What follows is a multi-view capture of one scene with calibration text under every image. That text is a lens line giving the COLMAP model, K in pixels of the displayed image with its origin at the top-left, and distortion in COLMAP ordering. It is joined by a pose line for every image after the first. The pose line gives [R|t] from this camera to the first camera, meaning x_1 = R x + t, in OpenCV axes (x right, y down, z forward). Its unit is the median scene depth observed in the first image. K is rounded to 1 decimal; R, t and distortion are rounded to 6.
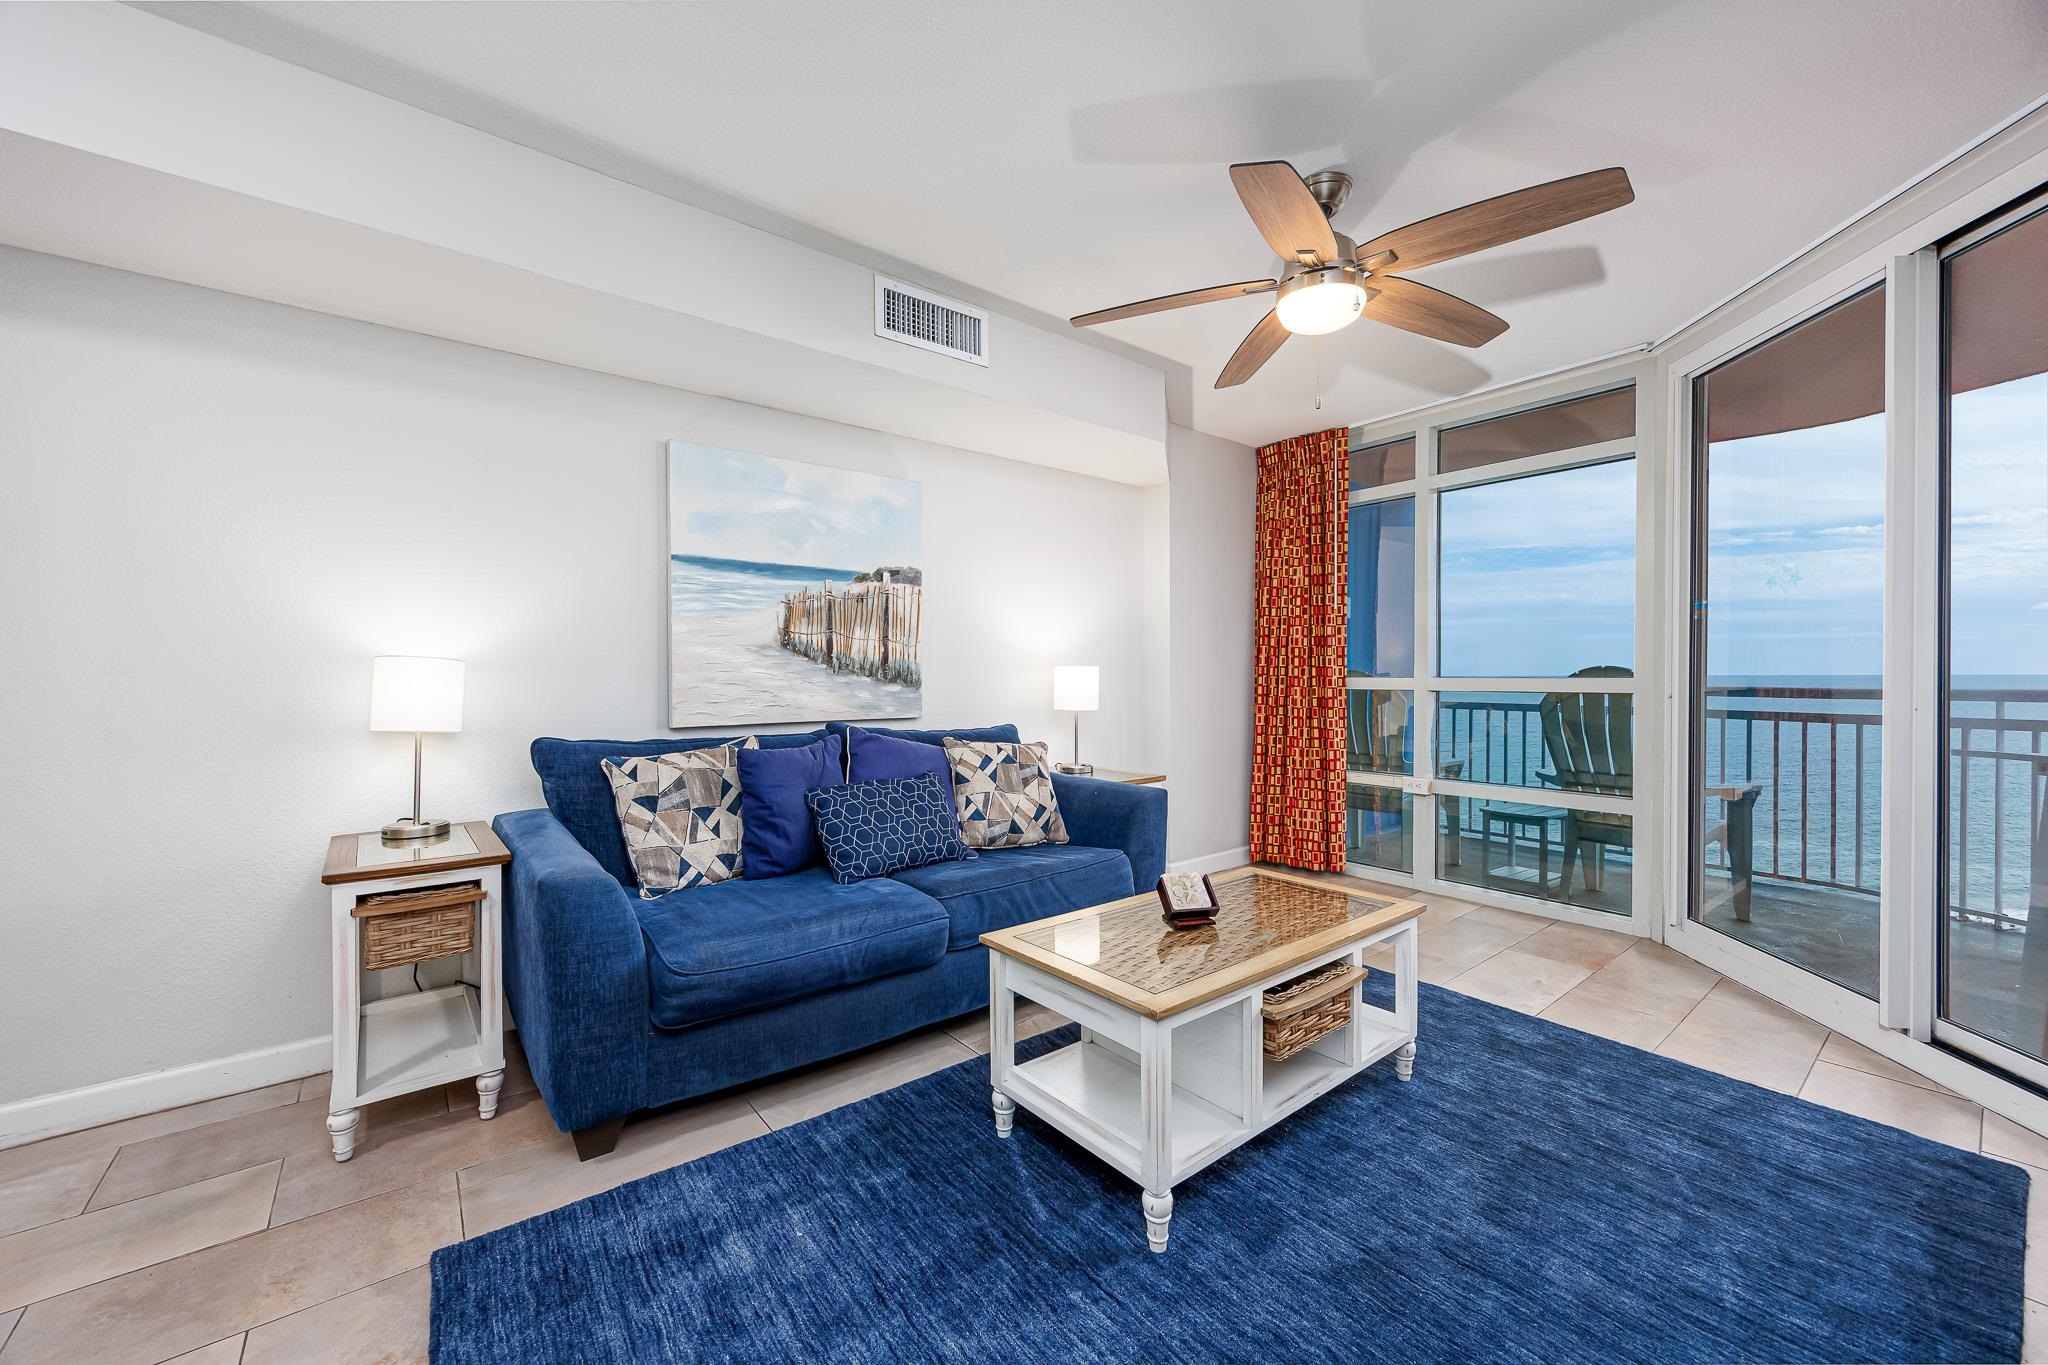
lens RADIAL K [[778.0, 0, 1020.7], [0, 778.0, 679.3], [0, 0, 1]] dist [-0.000701, -0.000116]
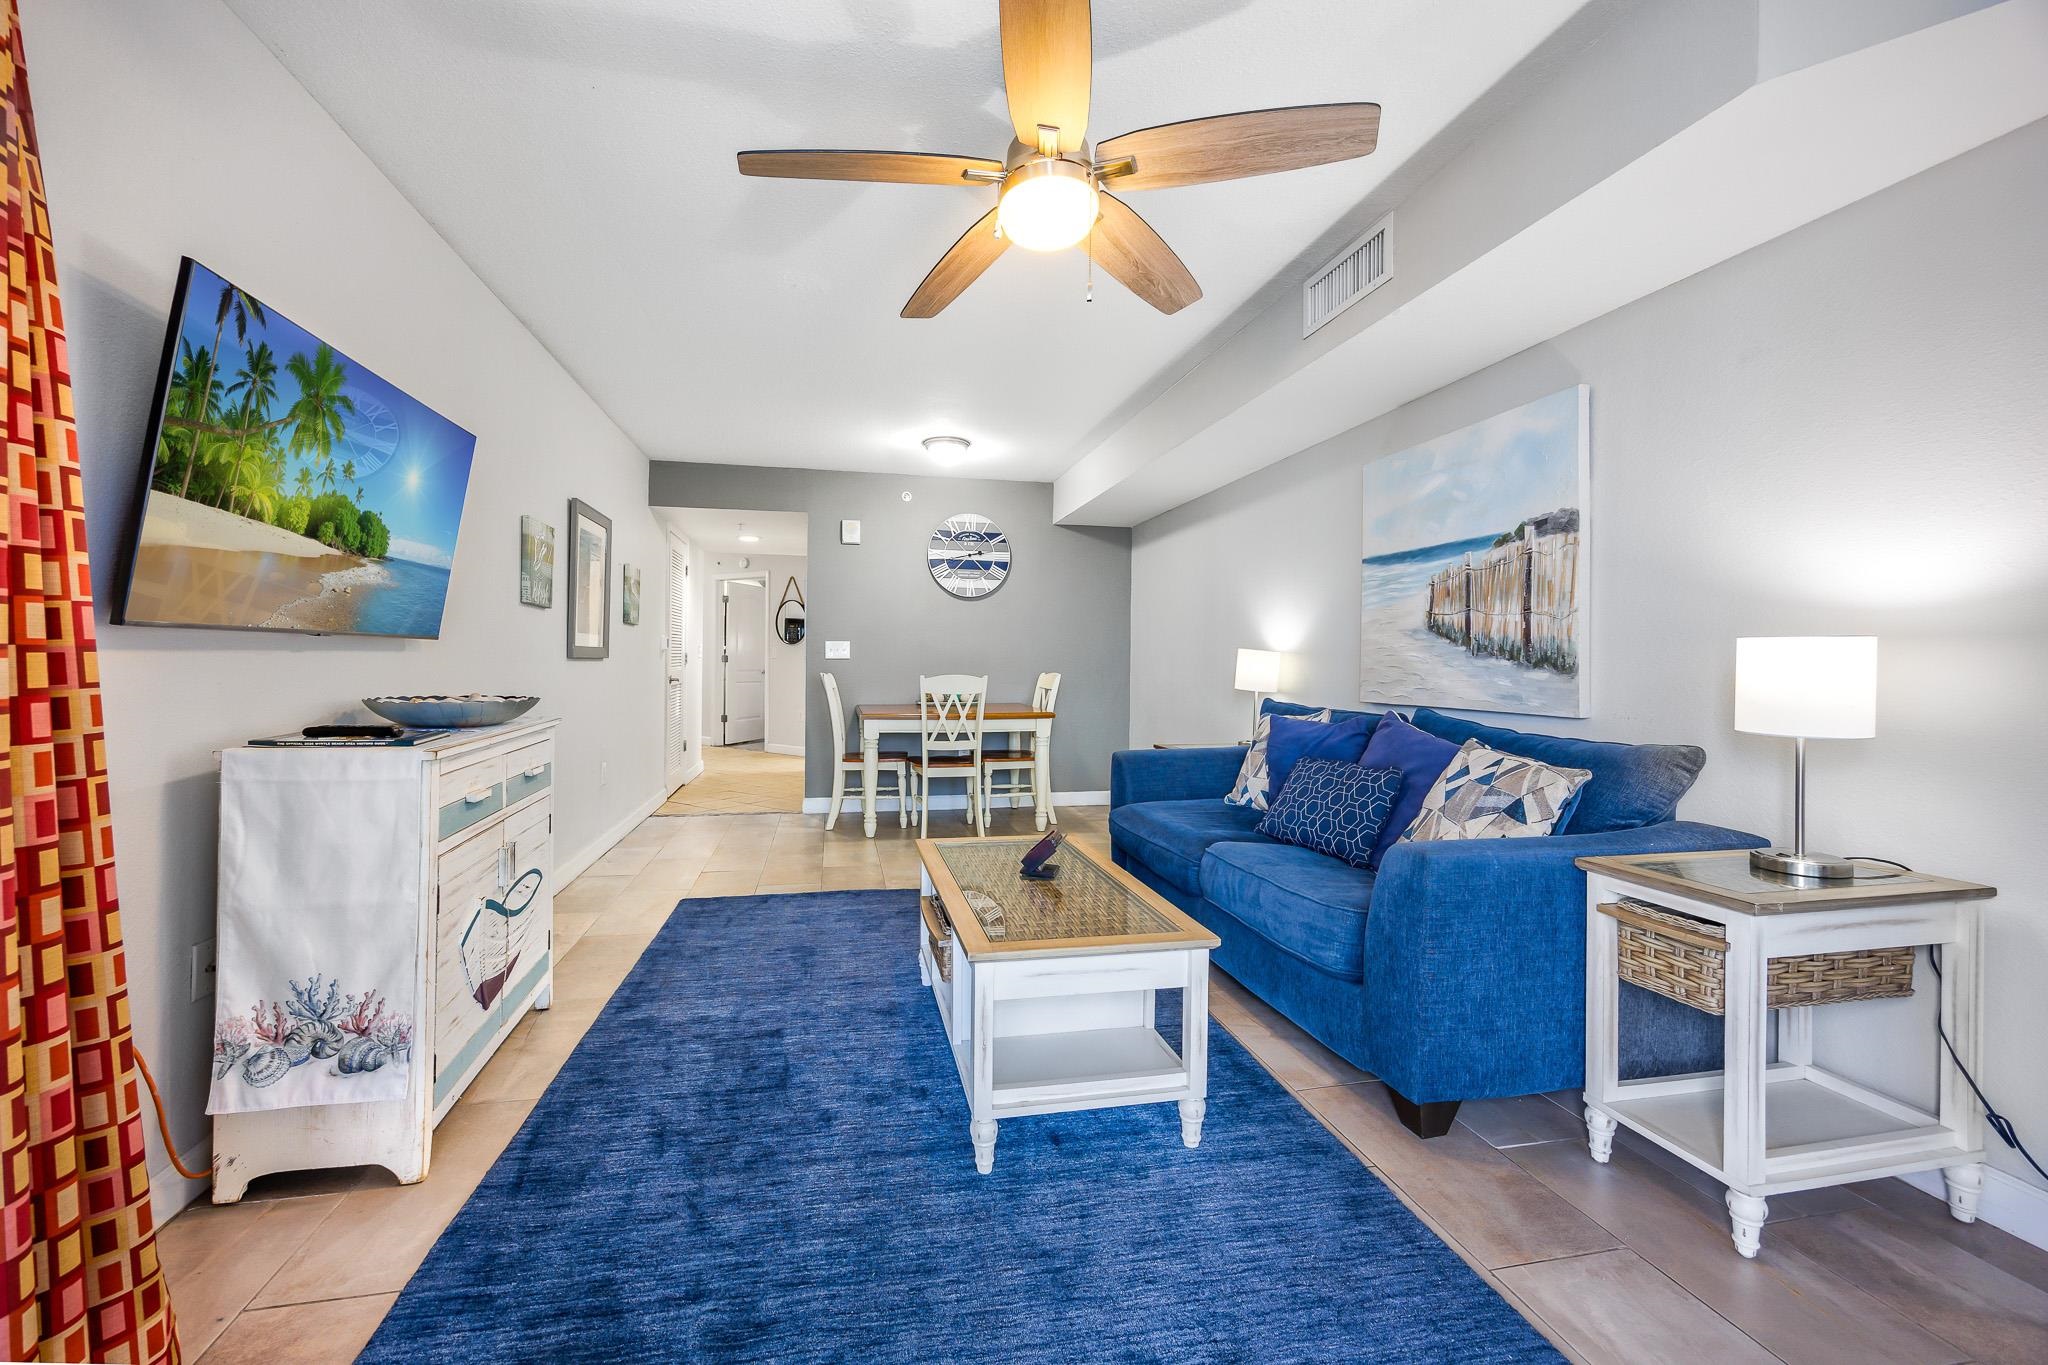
lens RADIAL K [[802.6, 0, 992.0], [0, 802.6, 669.0], [0, 0, 1]] dist [-0.000518, -0.000023]
pose [[-0.452648, 0.007805, -0.891655, 0.855988], [-0.009112, 0.999869, 0.013378, -0.000329], [0.891643, 0.014180, -0.452518, 0.964923]]
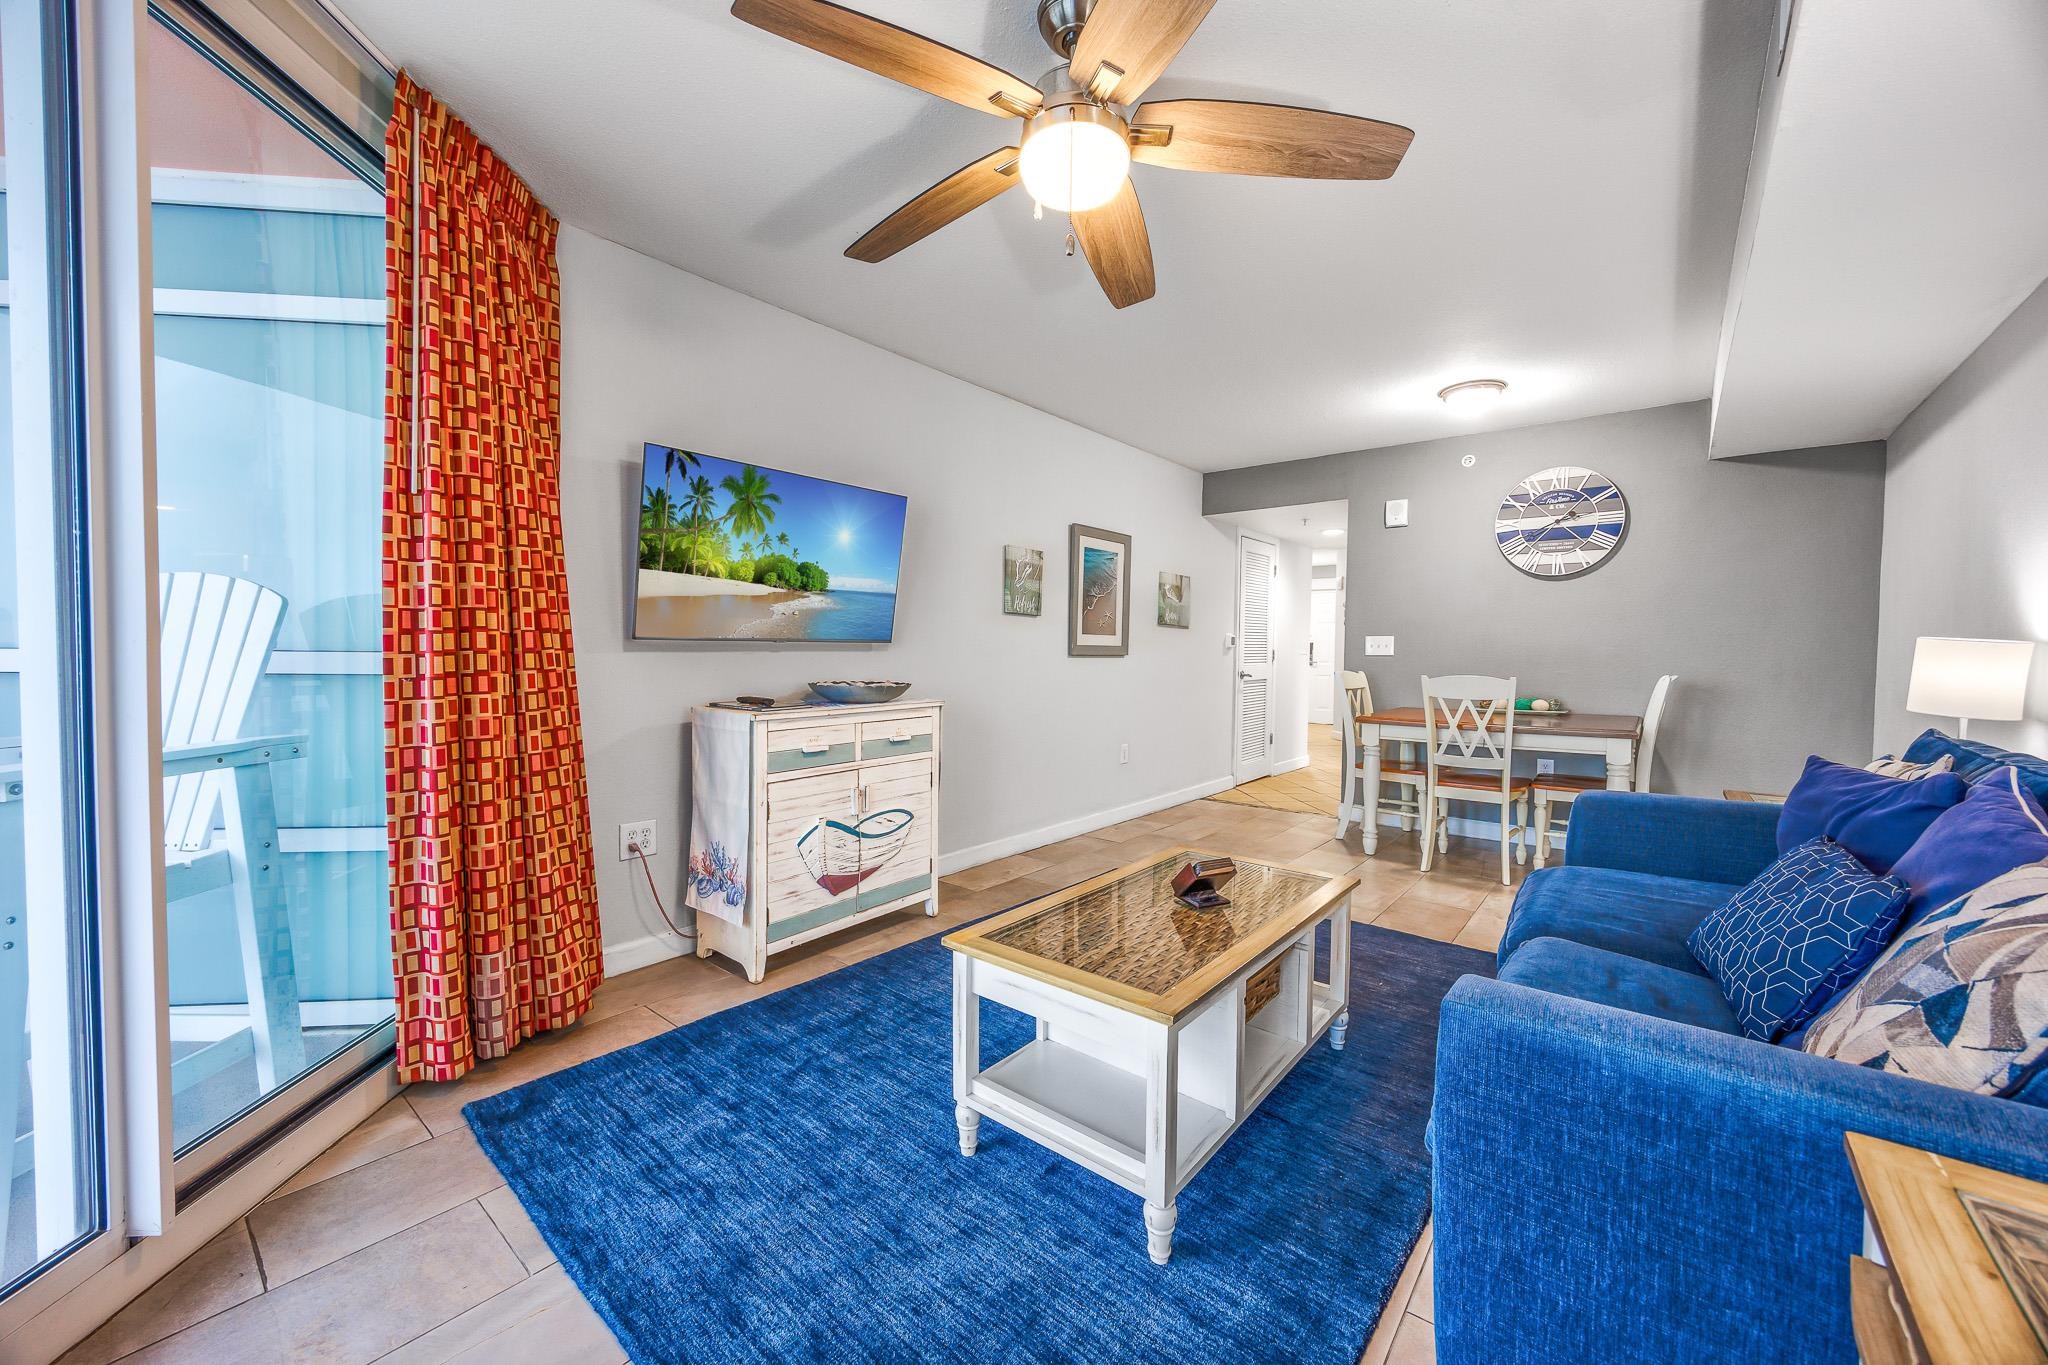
lens RADIAL K [[778.0, 0, 1020.7], [0, 778.0, 679.3], [0, 0, 1]] dist [-0.000701, -0.000116]
pose [[-0.977341, 0.004160, -0.211629, 0.429102], [-0.003977, 0.999269, 0.038012, -0.005015], [0.211633, 0.037992, -0.976611, 1.259823]]
